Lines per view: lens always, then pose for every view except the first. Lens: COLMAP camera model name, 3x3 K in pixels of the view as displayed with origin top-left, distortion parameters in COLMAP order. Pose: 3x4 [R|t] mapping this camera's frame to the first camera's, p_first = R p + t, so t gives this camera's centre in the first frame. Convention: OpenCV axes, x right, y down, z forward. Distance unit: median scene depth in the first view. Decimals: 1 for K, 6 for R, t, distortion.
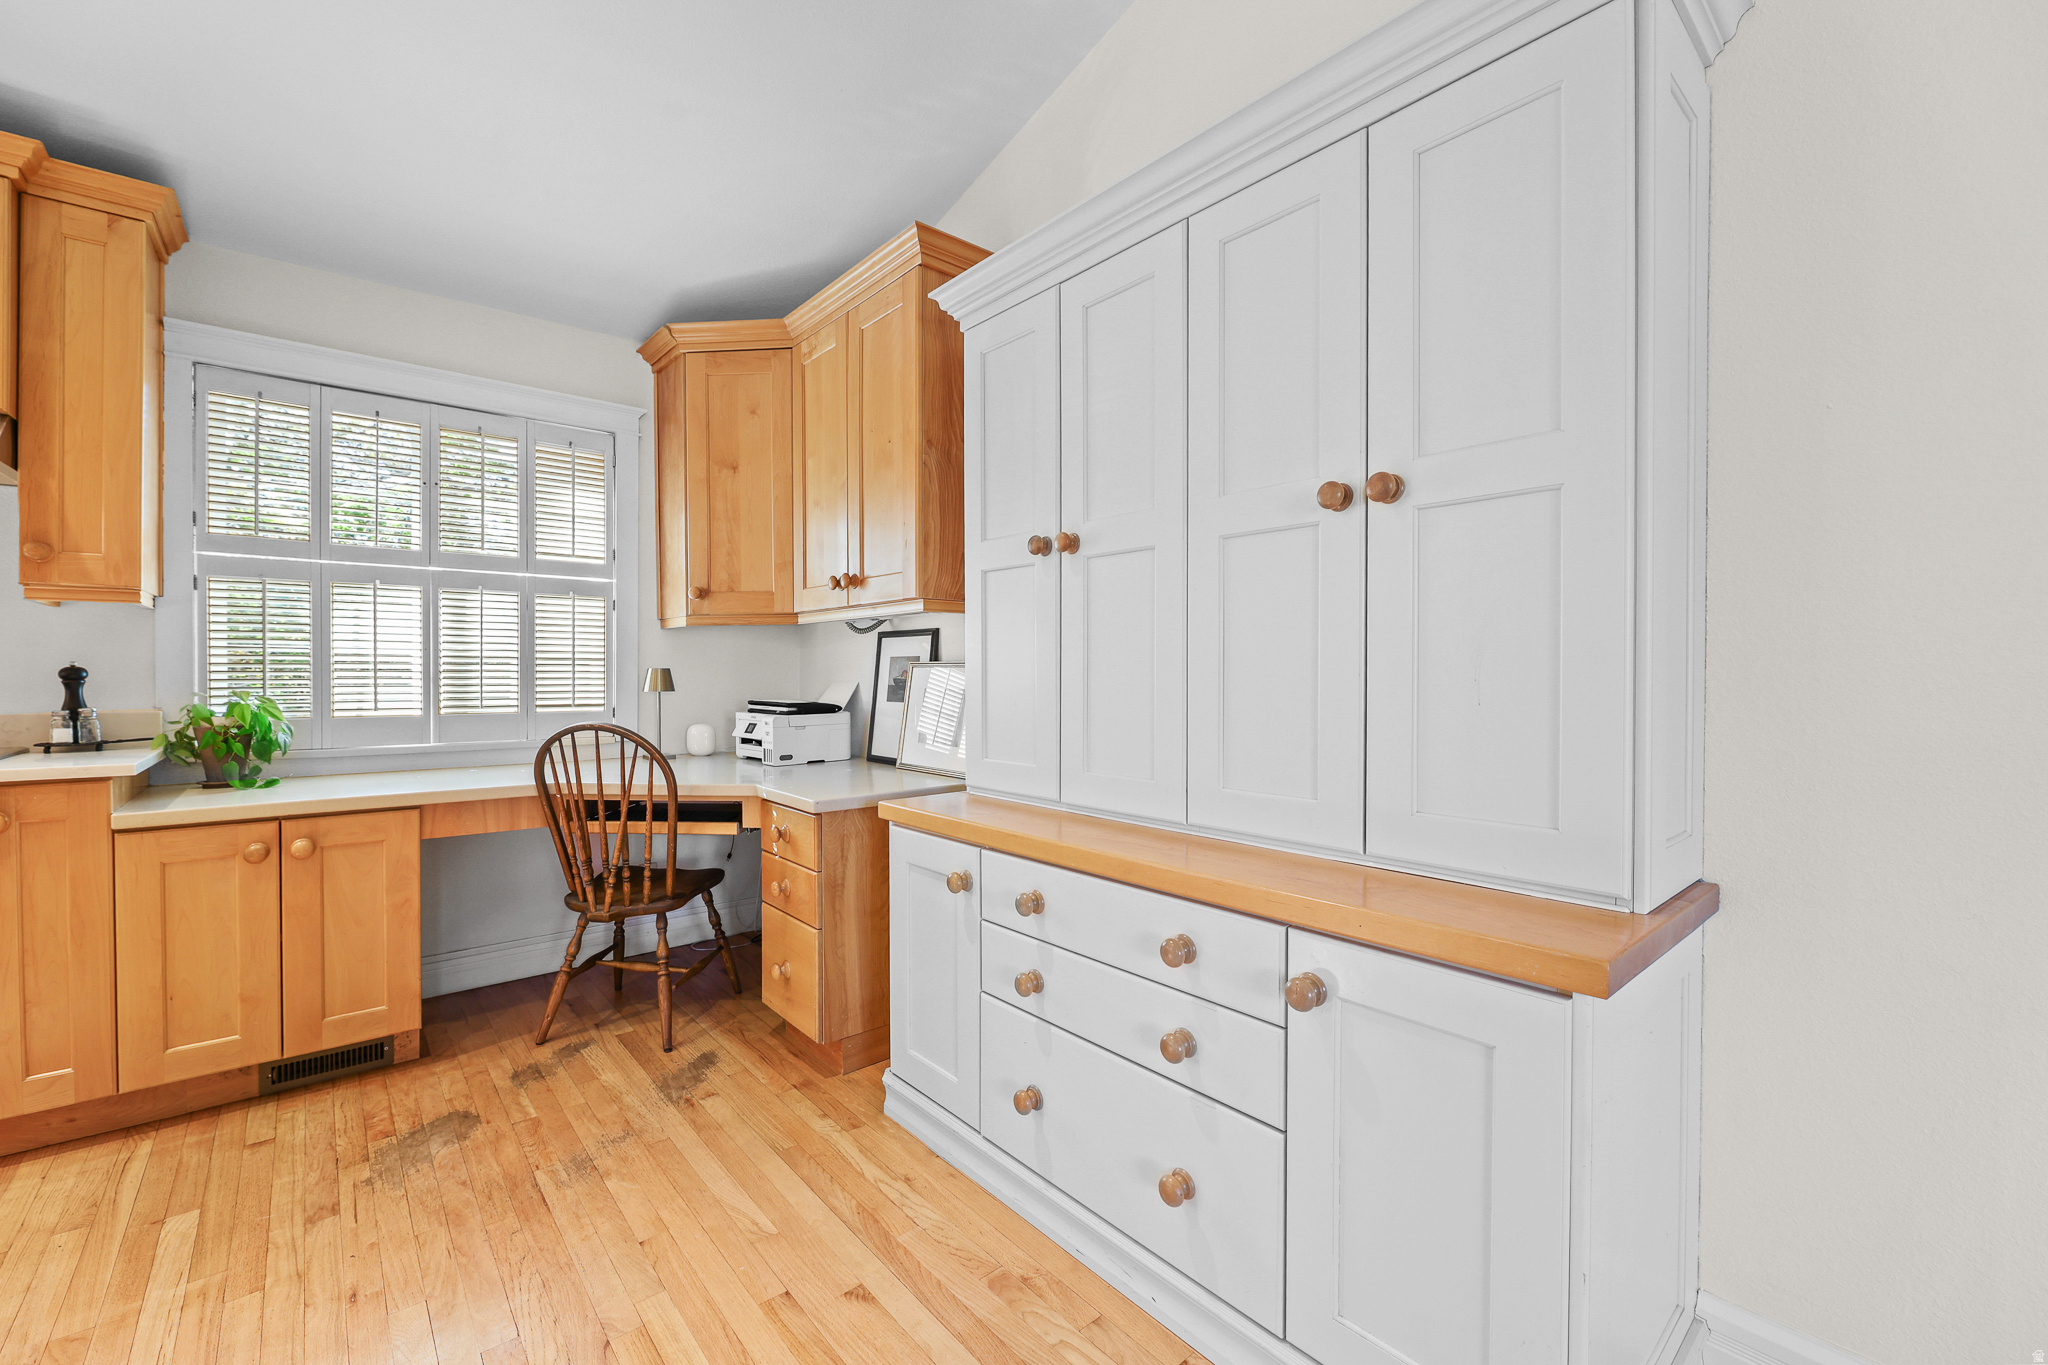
lens RADIAL K [[841.8, 0, 1024.0], [0, 841.8, 682.5], [0, 0, 1]] dist [0.001172, -0.003967]
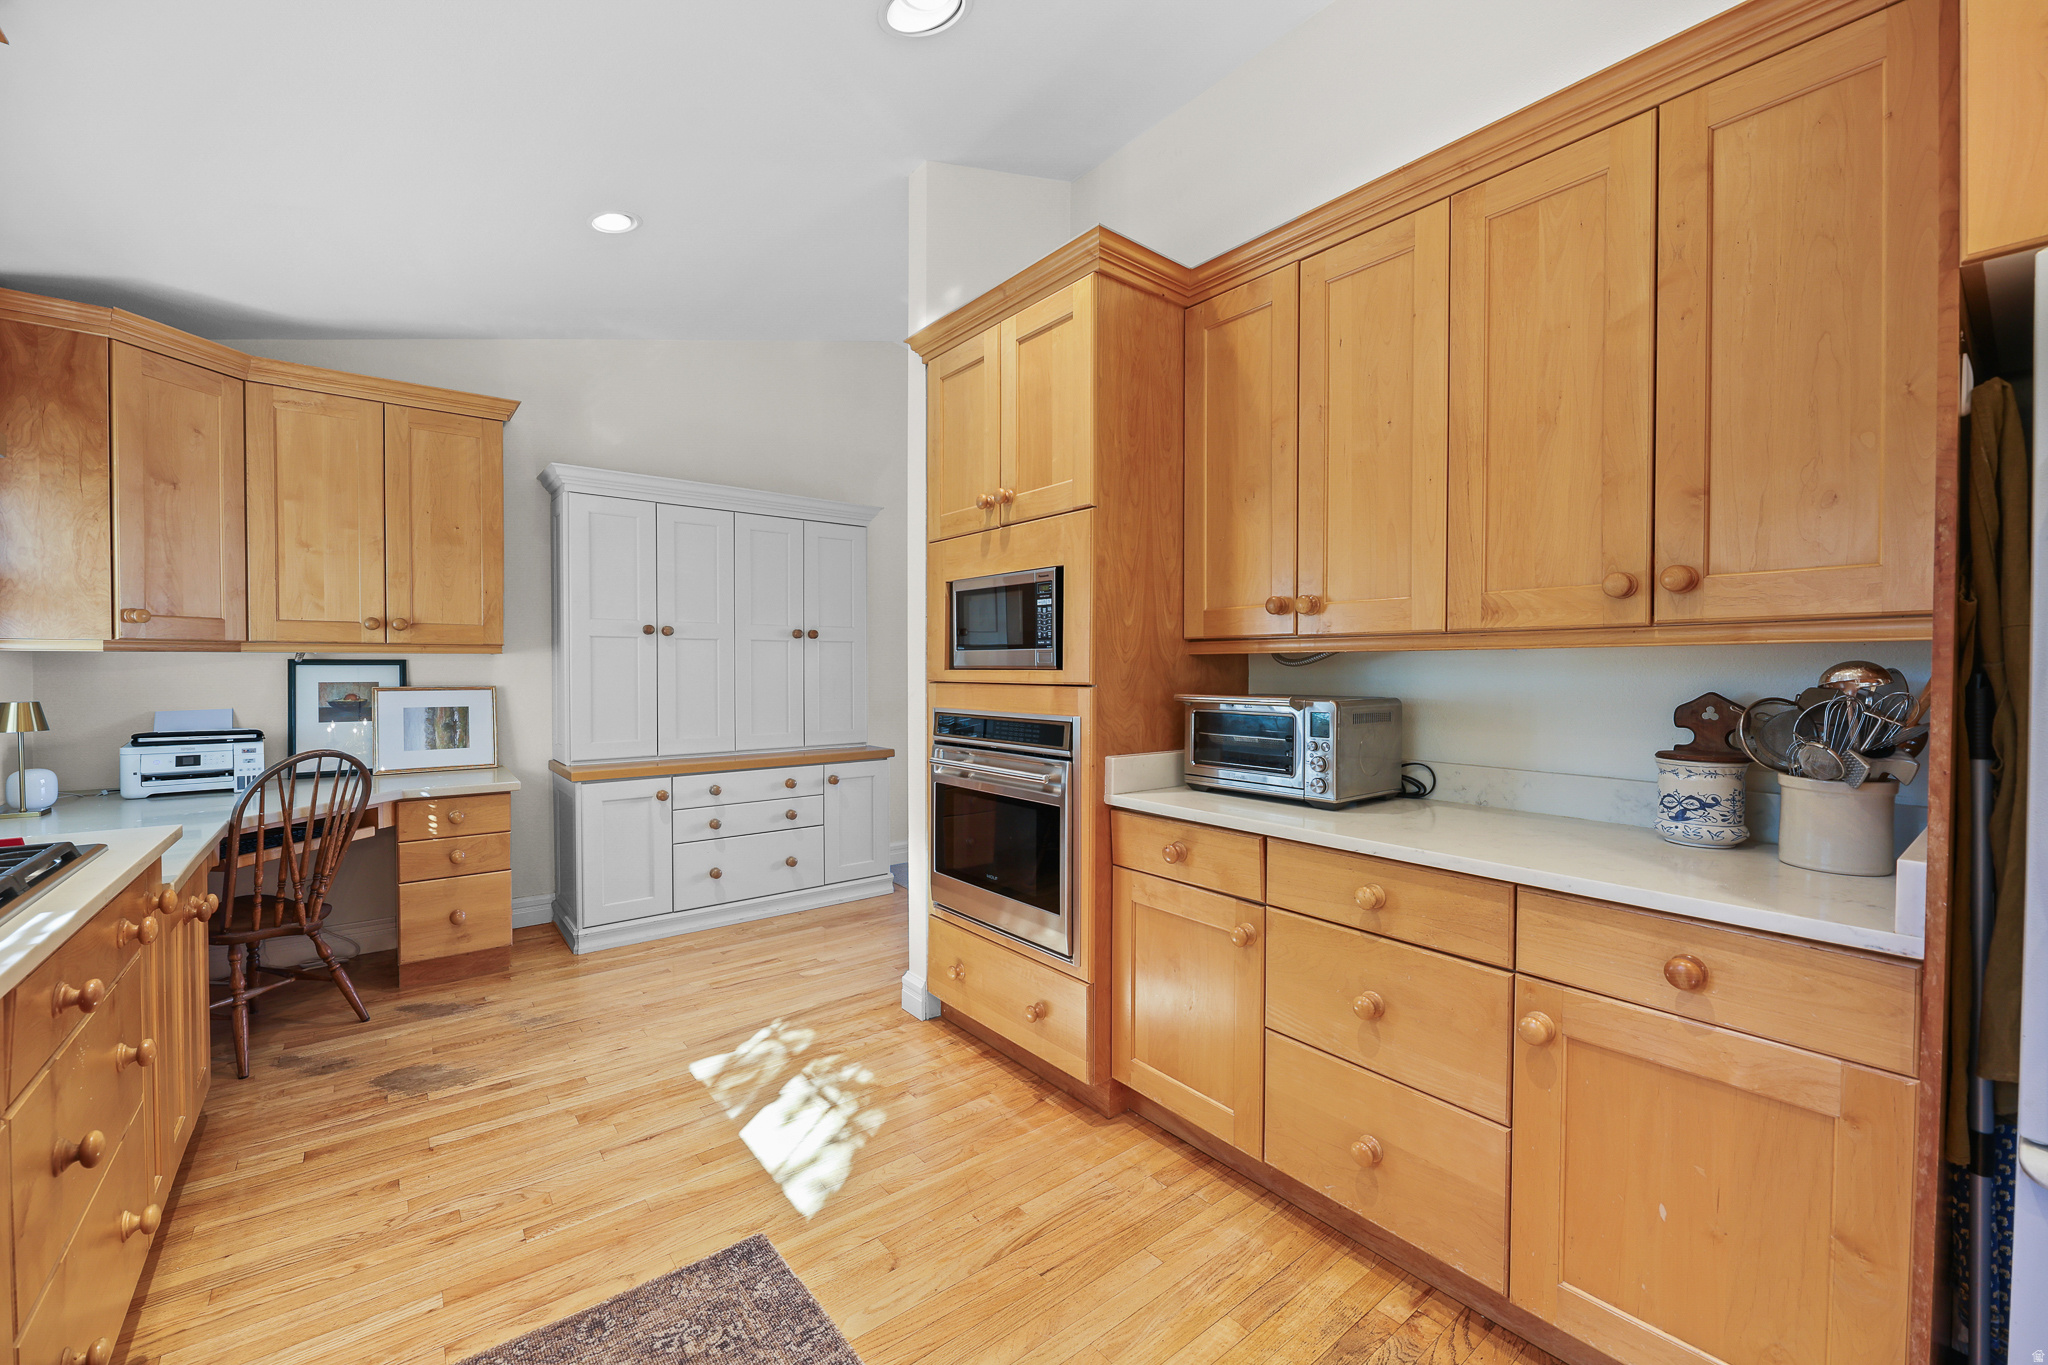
lens RADIAL K [[822.6, 0, 1020.7], [0, 822.6, 681.3], [0, 0, 1]] dist [0.001981, -0.003345]
pose [[0.032976, -0.019983, 0.999256, -1.562003], [0.009909, 0.999758, 0.019666, -0.056613], [-0.999407, 0.009253, 0.033166, 0.040813]]
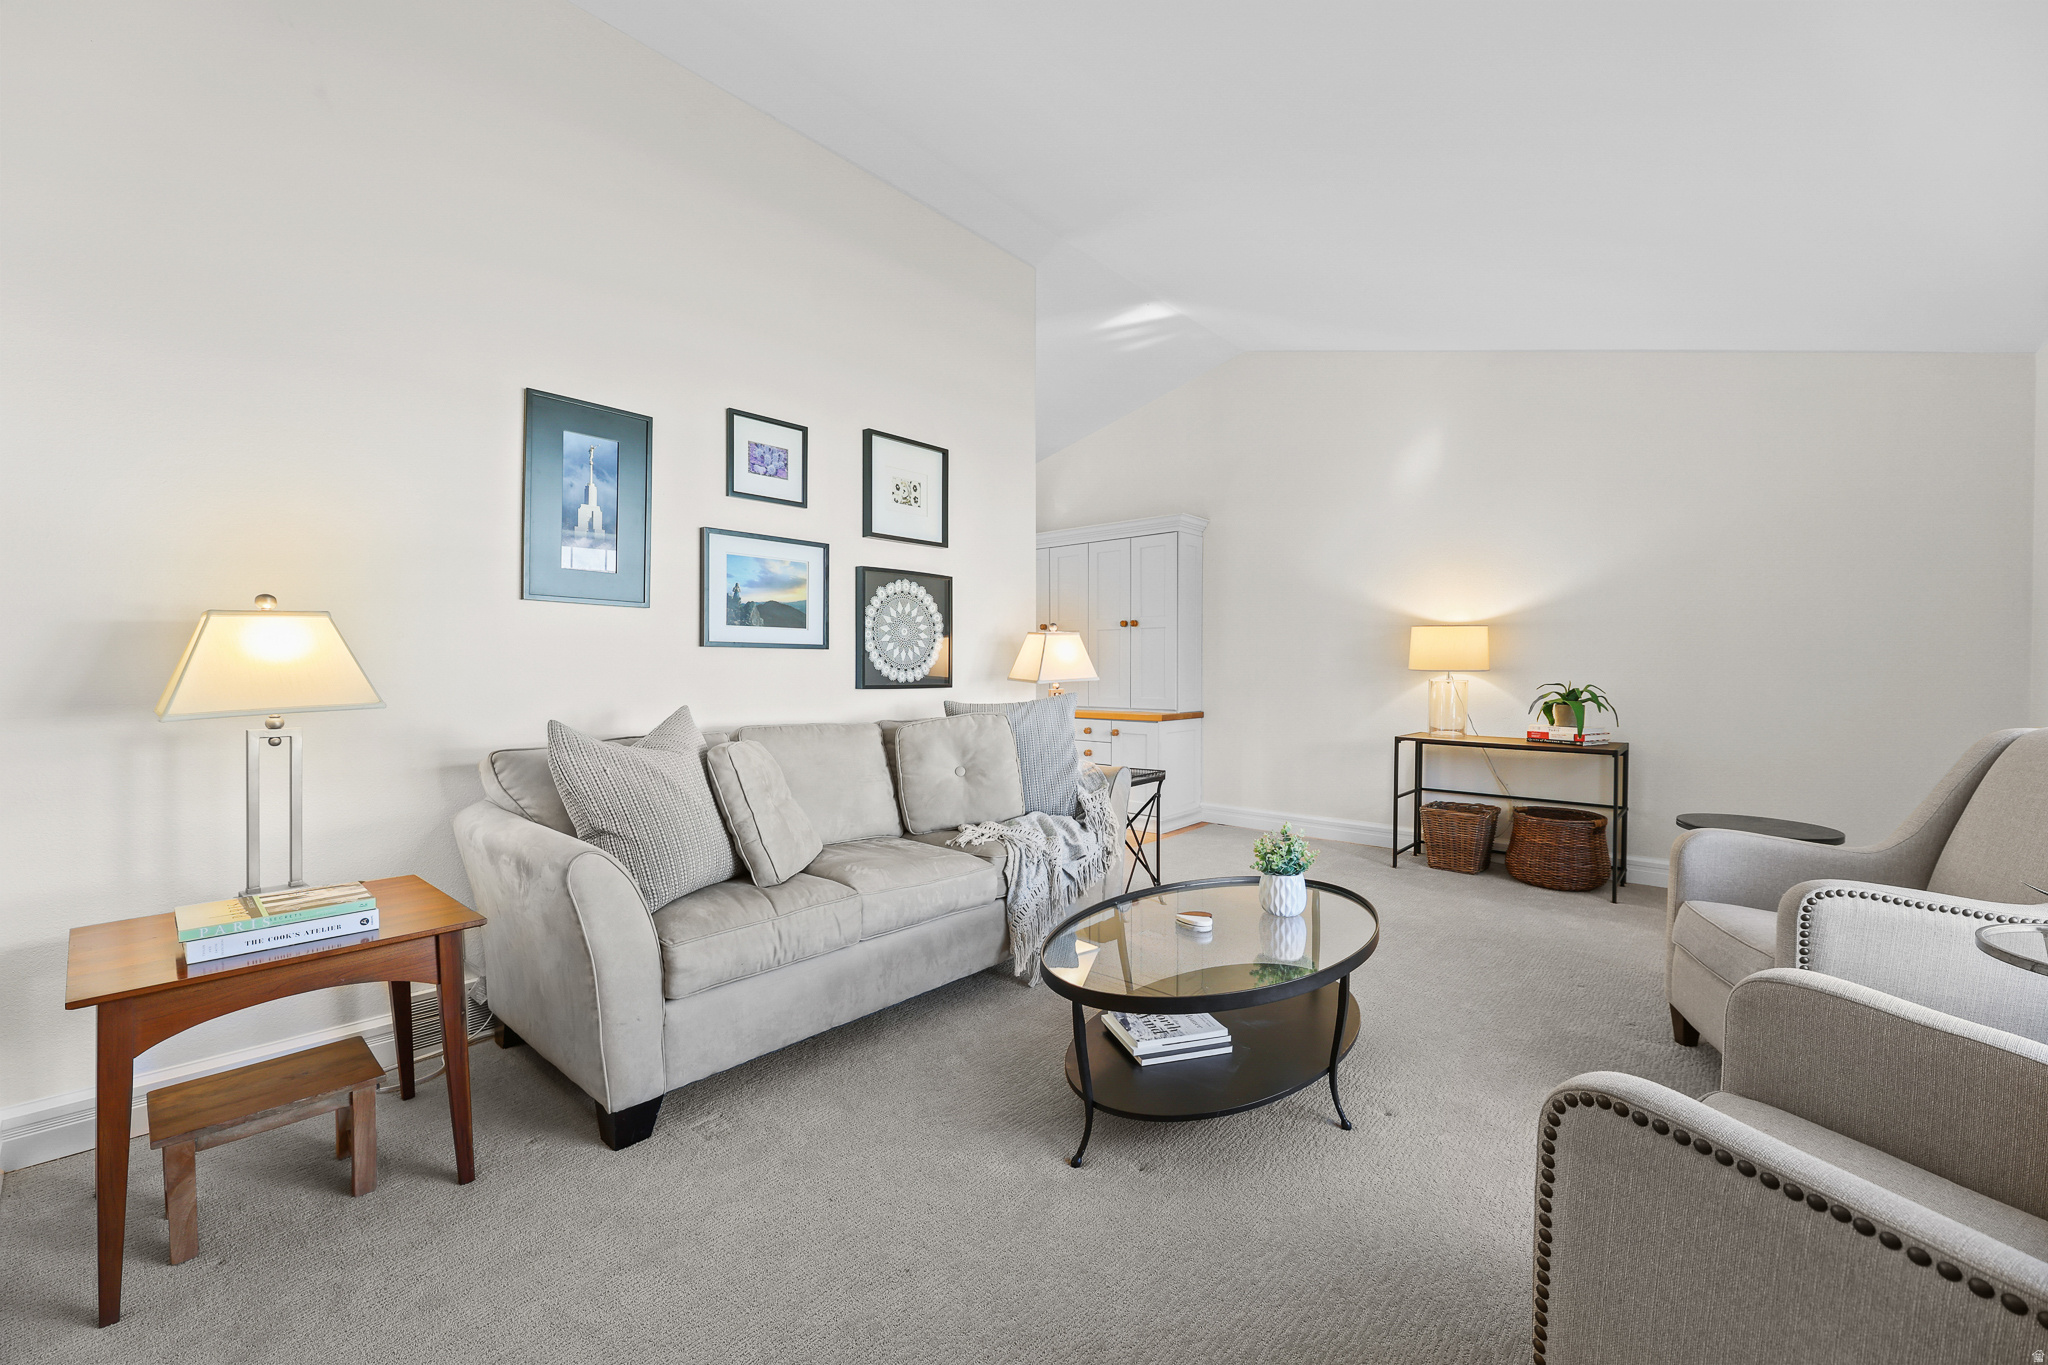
lens RADIAL K [[818.2, 0, 1026.2], [0, 818.2, 681.5], [0, 0, 1]] dist [0.000249, -0.002996]
pose [[0.988726, -0.002236, 0.149719, -0.426087], [0.001026, 0.999966, 0.008160, 0.020172], [-0.149732, -0.007915, 0.988695, -1.745197]]
